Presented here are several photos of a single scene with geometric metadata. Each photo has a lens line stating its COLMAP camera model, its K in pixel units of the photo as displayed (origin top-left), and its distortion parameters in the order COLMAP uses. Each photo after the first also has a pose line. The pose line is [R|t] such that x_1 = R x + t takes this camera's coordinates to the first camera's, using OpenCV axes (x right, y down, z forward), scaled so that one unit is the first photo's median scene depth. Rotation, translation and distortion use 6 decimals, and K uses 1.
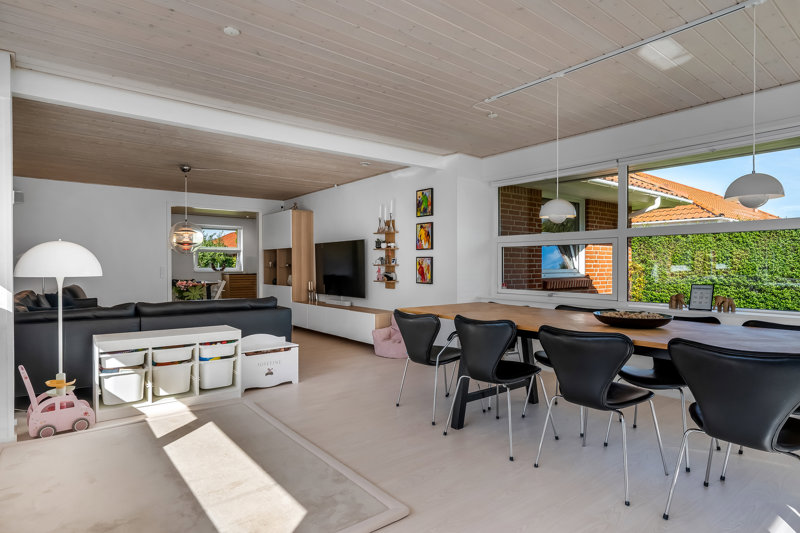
lens RADIAL K [[455.5, 0, 394.5], [0, 455.5, 265.5], [0, 0, 1]] dist [0.024315, 0.000060]
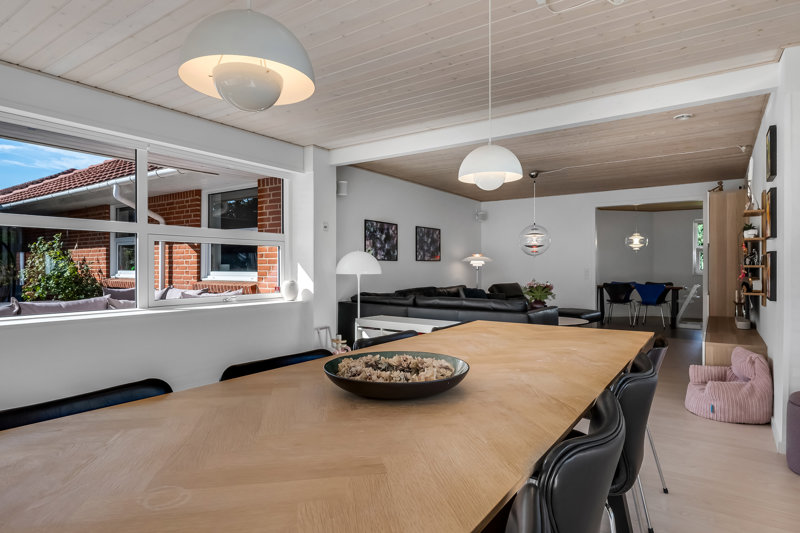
lens RADIAL K [[455.5, 0, 395.9], [0, 455.5, 266.9], [0, 0, 1]] dist [0.024315, 0.000060]
pose [[0.308174, 0.005251, -0.951315, 0.742060], [-0.003218, 0.999985, 0.004477, -0.006338], [0.951324, 0.001682, 0.308187, 0.629328]]
